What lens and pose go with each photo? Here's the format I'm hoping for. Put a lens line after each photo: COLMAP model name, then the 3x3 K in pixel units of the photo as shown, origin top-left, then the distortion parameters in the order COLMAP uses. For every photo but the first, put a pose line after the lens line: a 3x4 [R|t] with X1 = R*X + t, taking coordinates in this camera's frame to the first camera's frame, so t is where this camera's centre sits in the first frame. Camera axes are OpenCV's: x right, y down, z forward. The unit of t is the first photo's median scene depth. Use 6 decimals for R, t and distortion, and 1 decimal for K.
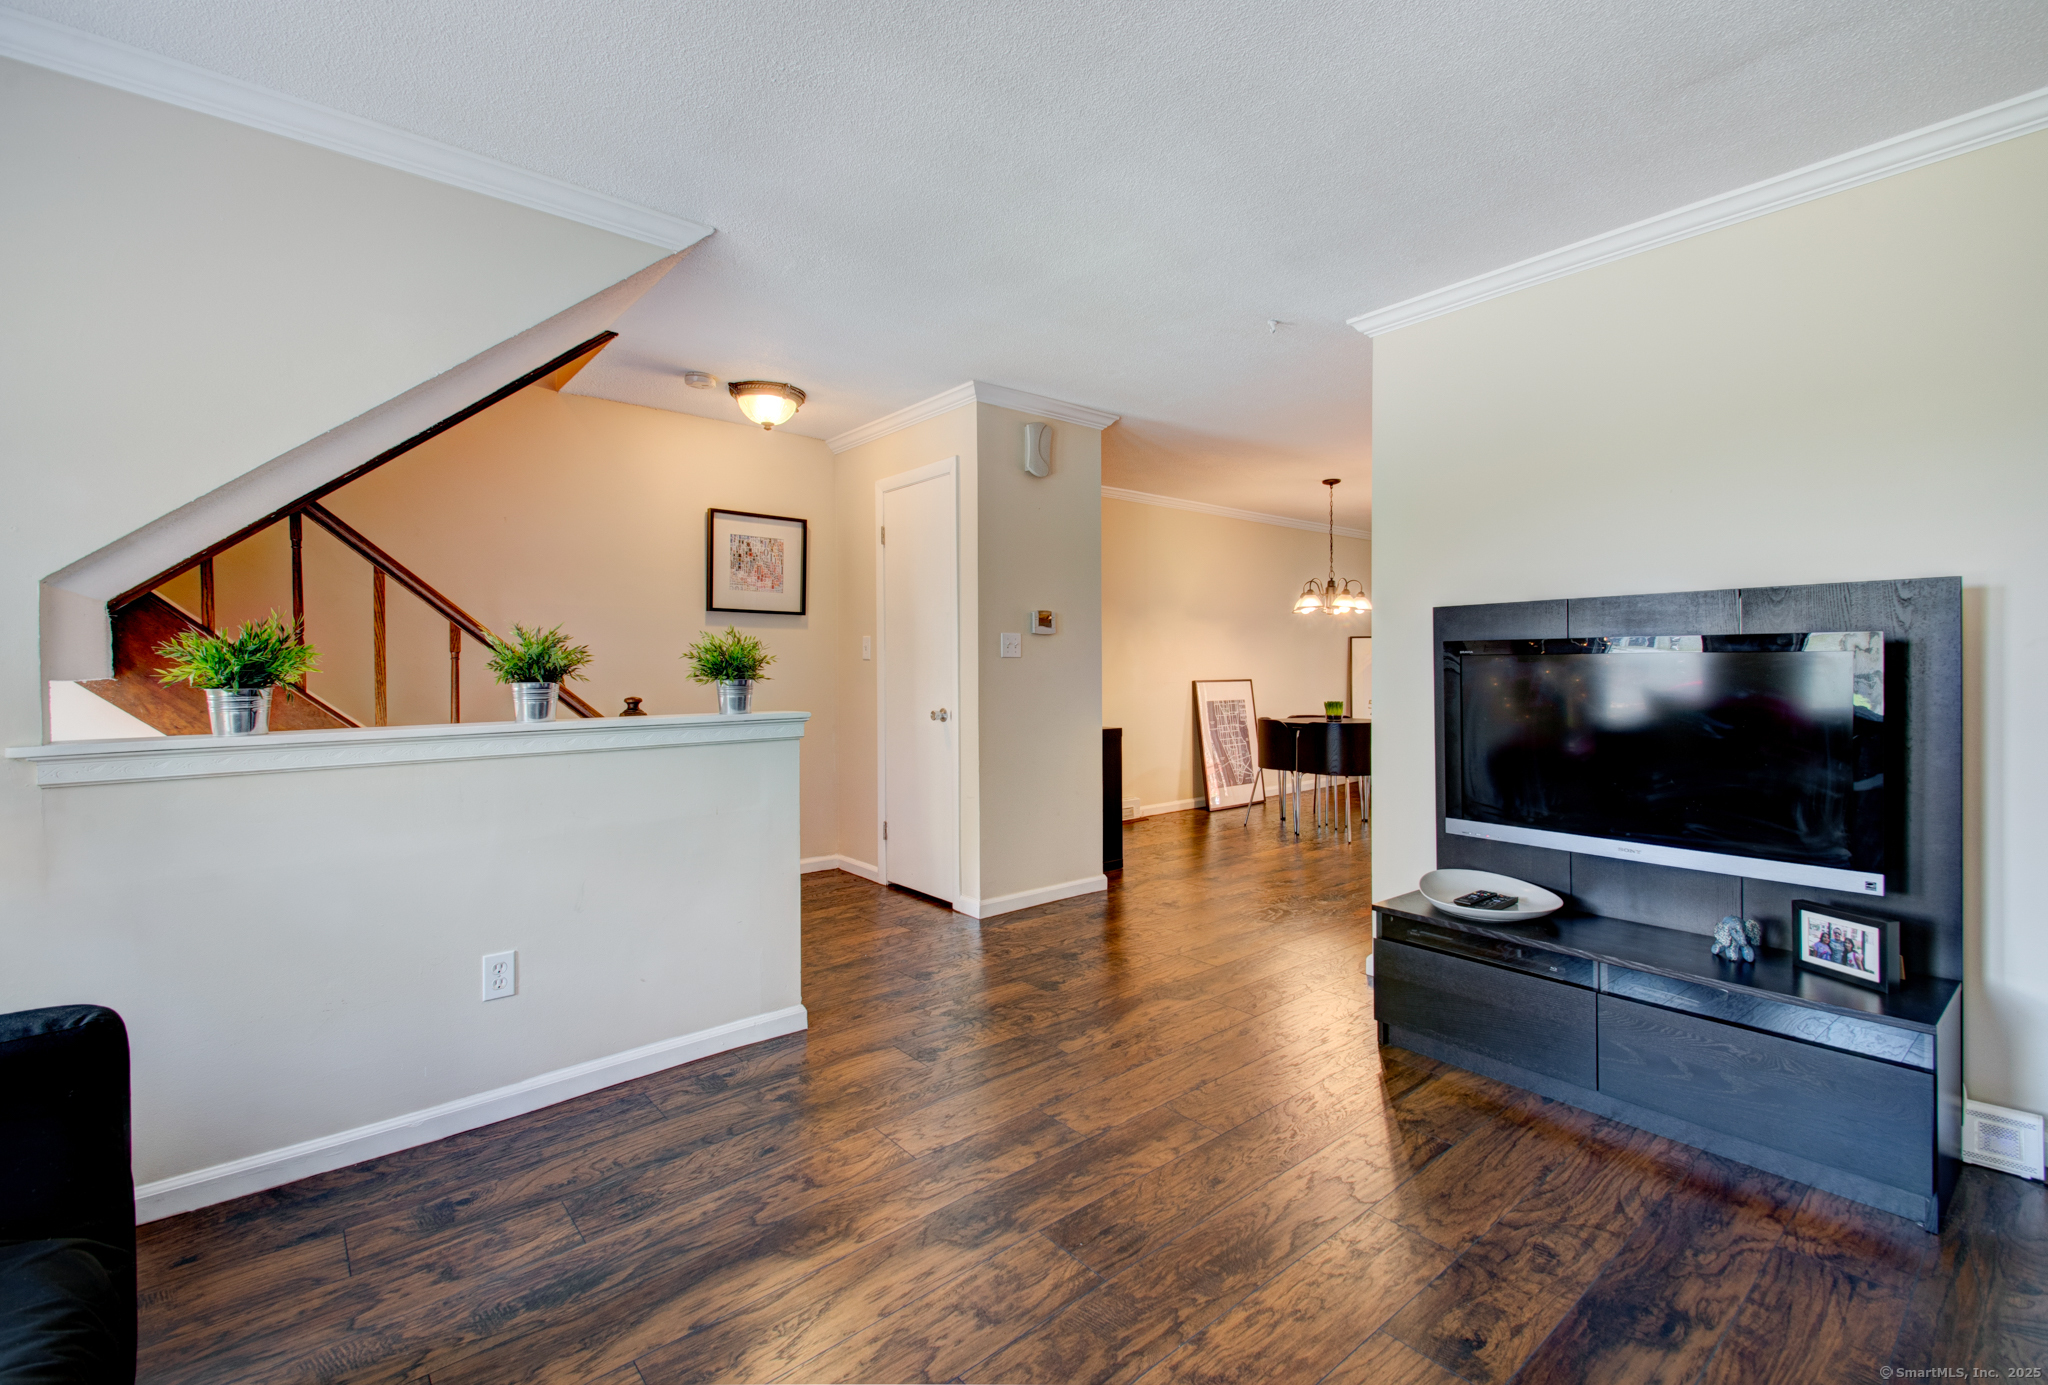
lens RADIAL K [[899.7, 0, 1068.8], [0, 899.7, 667.0], [0, 0, 1]] dist [0.000226, -0.005702]
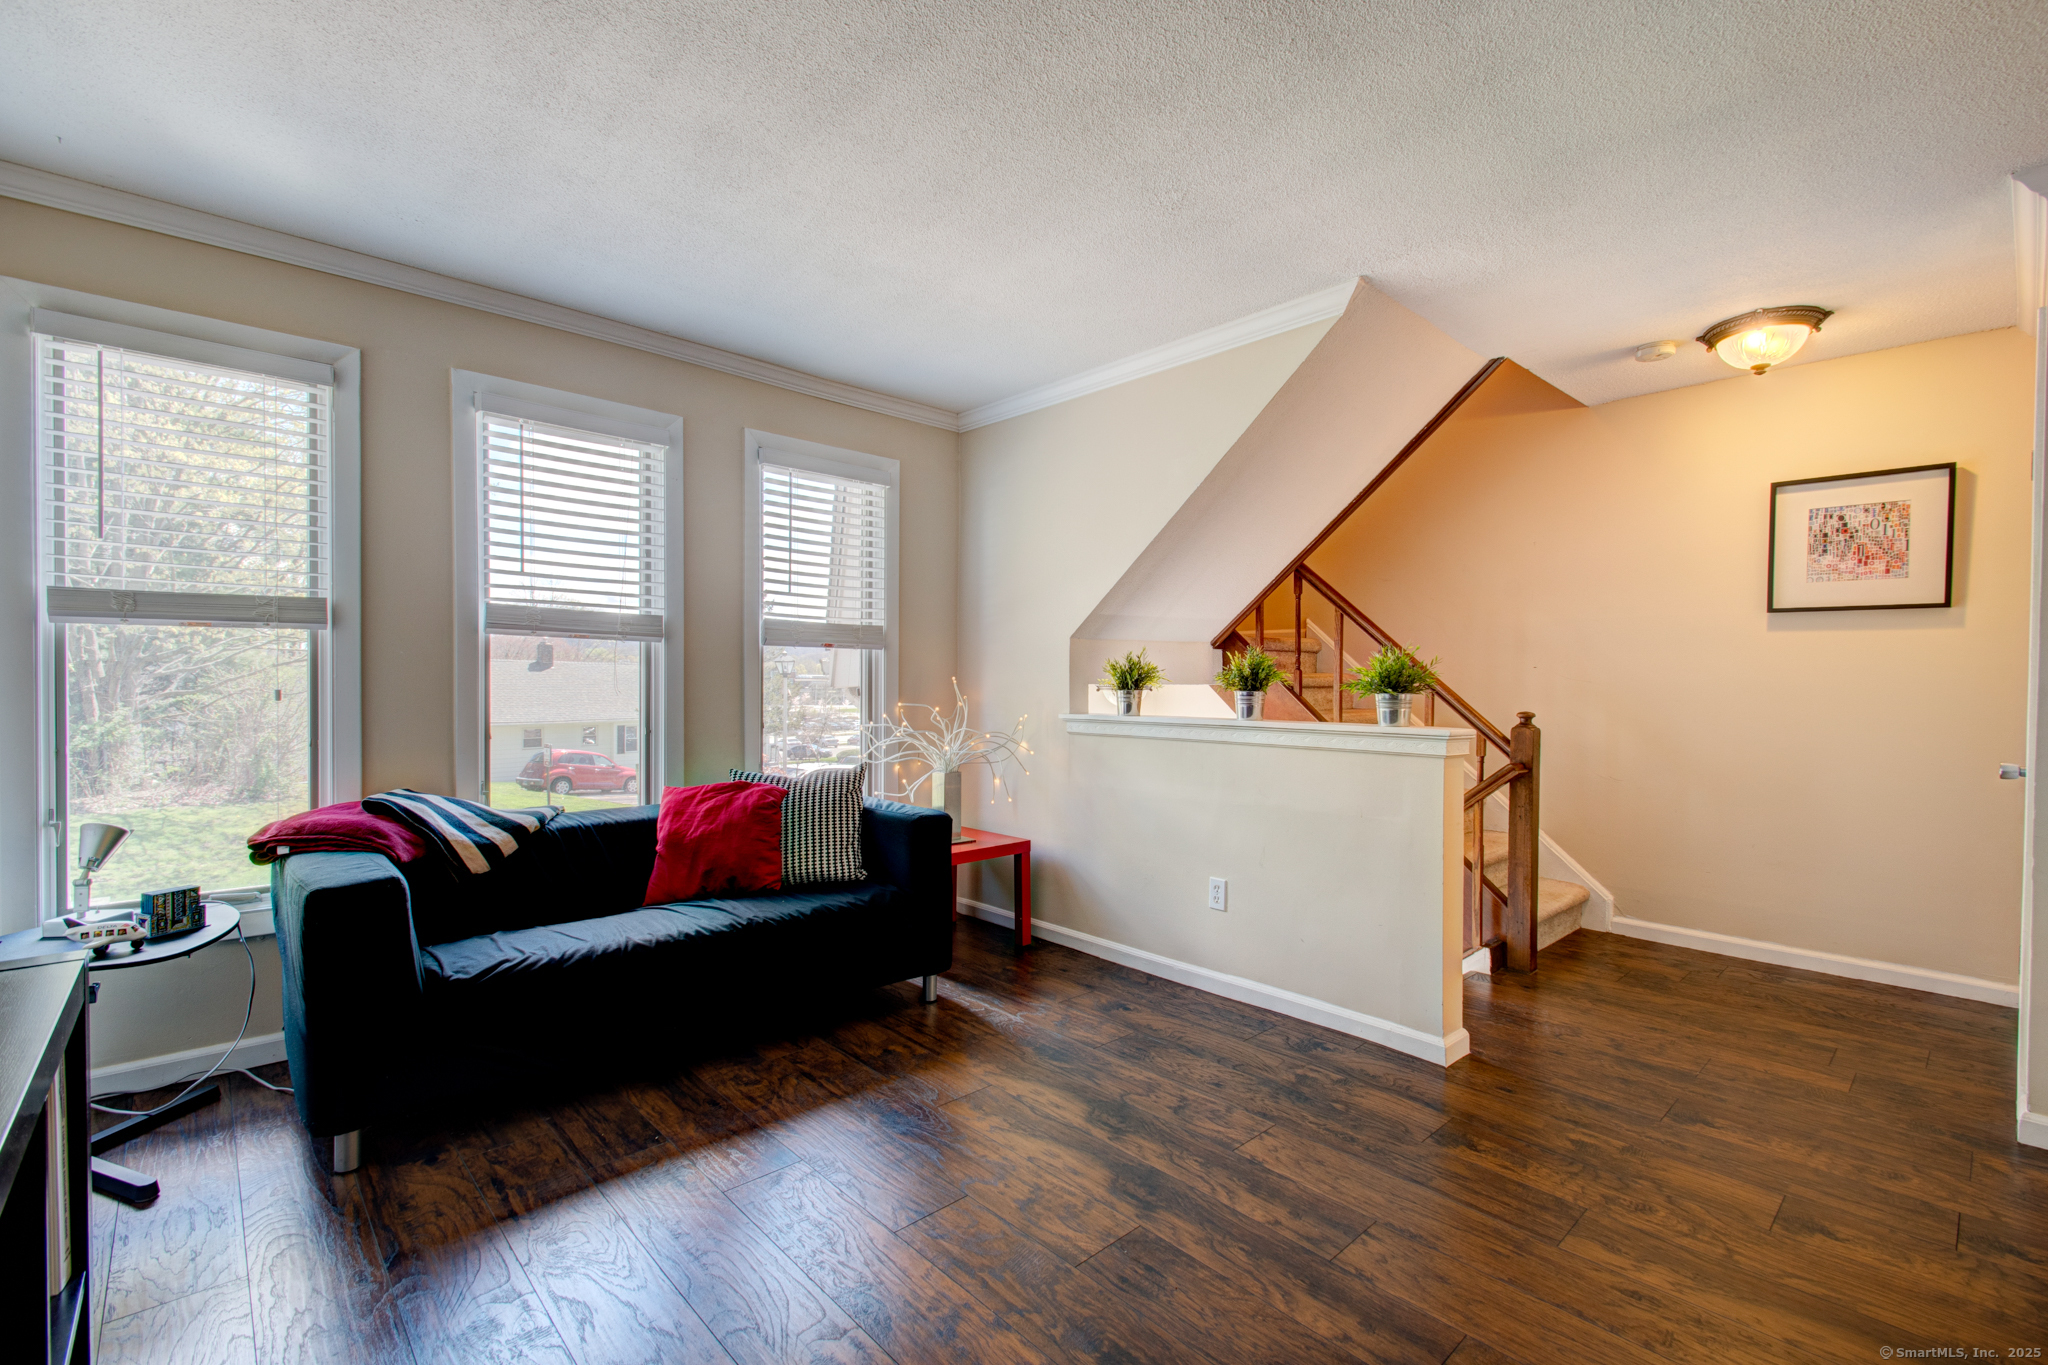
lens RADIAL K [[895.1, 0, 1022.7], [0, 895.1, 687.6], [0, 0, 1]] dist [0.007773, -0.008857]
pose [[0.006615, 0.019898, -0.999780, 0.697701], [-0.009698, 0.999756, 0.019833, -0.009485], [0.999931, 0.009565, 0.006807, 0.599903]]
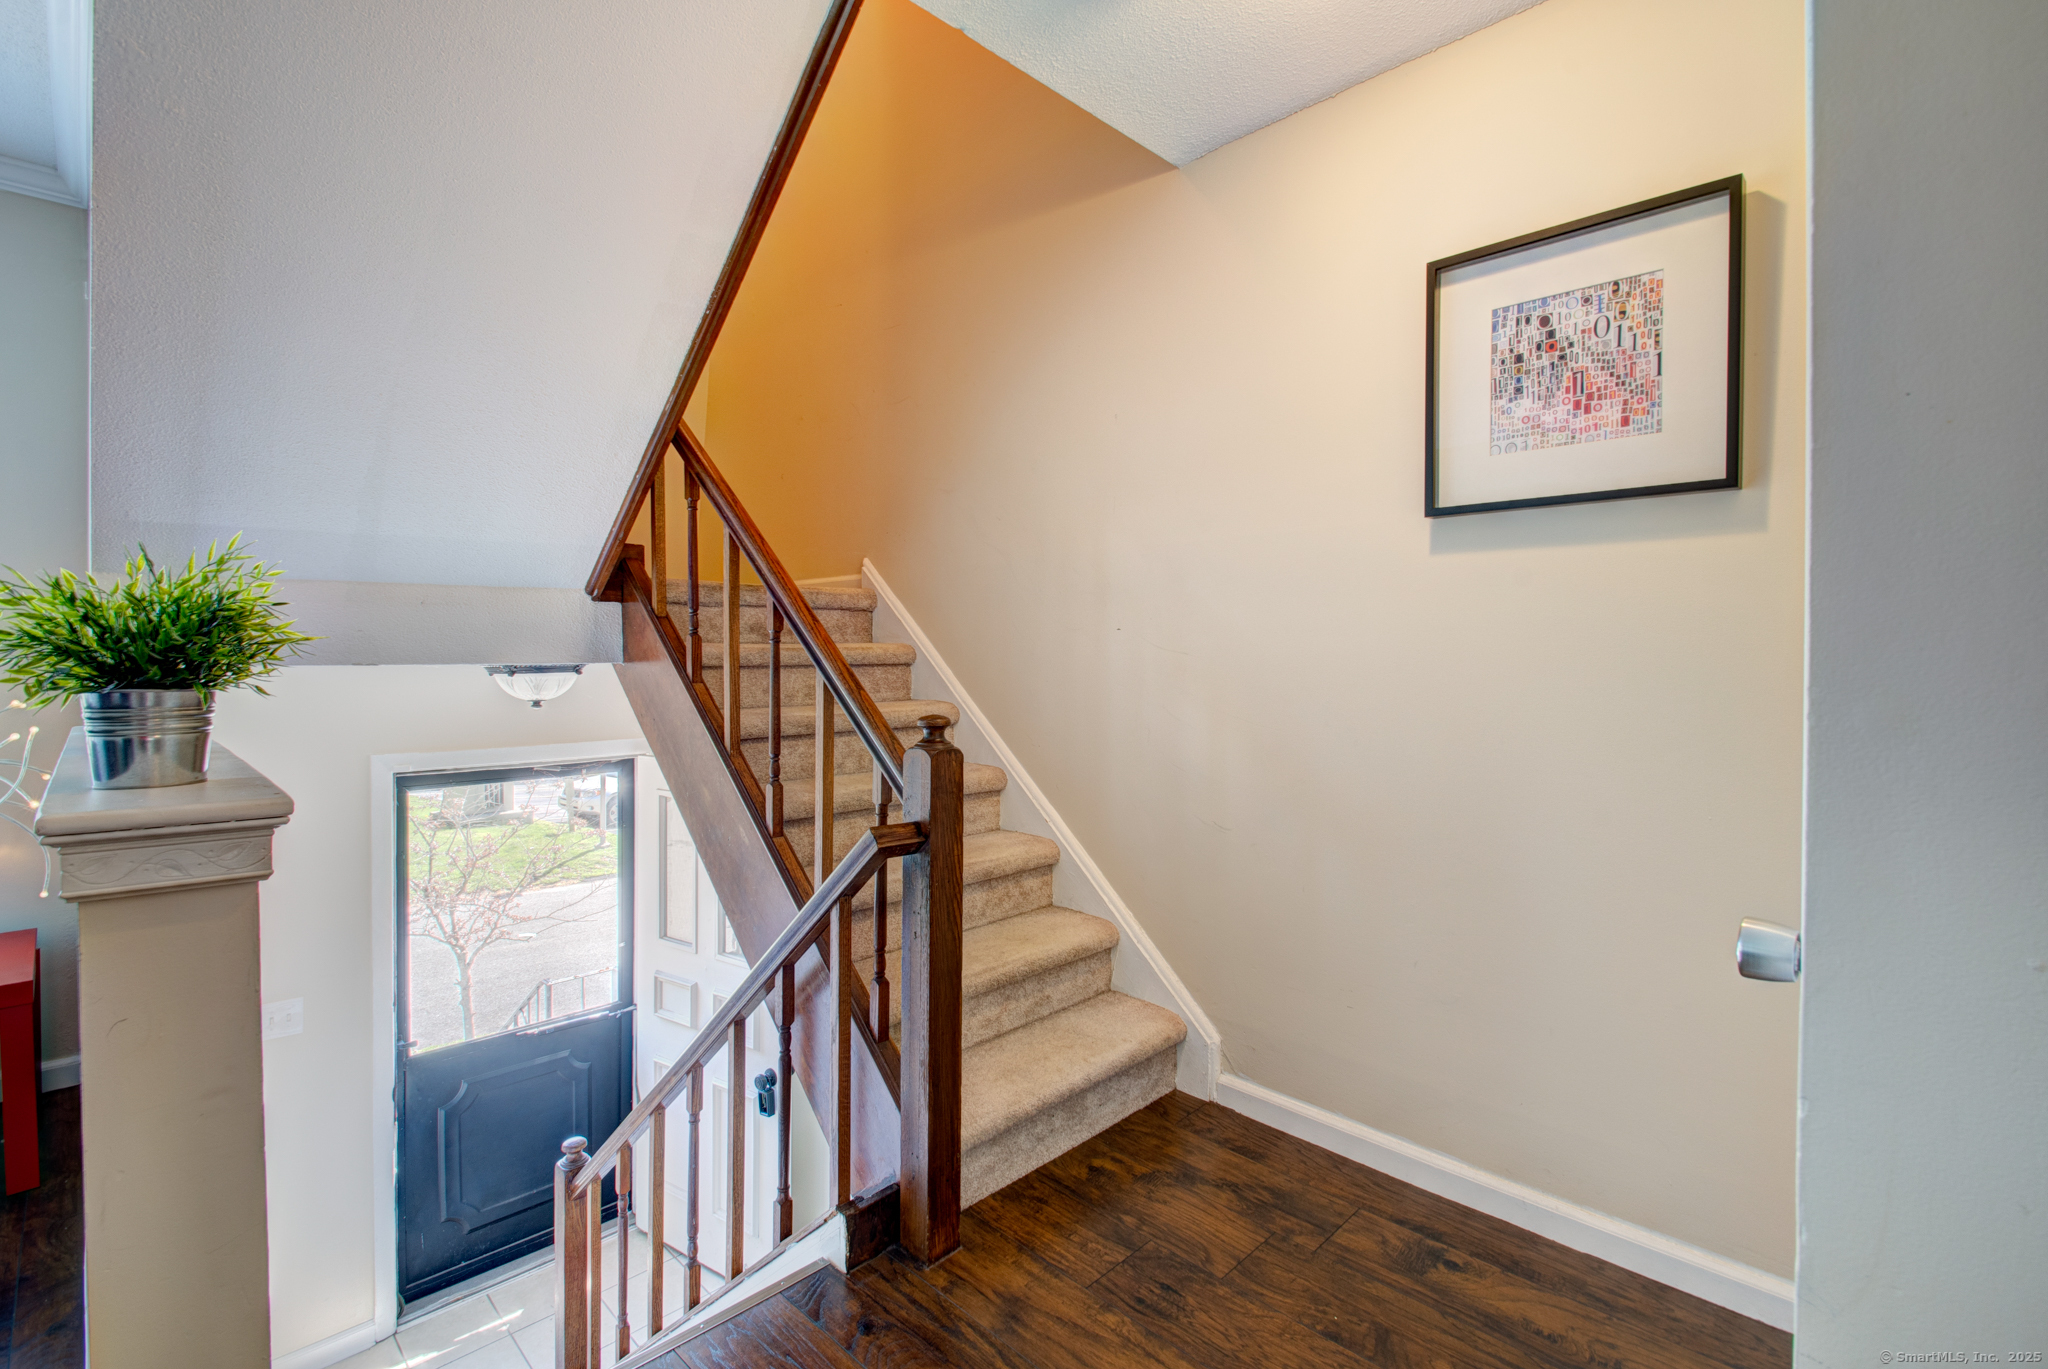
lens RADIAL K [[932.3, 0, 1028.8], [0, 932.3, 658.7], [0, 0, 1]] dist [0.001765, -0.003100]
pose [[0.068525, 0.011179, -0.997587, 0.026099], [-0.000489, 0.999937, 0.011172, -0.002855], [0.997649, -0.000278, 0.068527, 1.409527]]
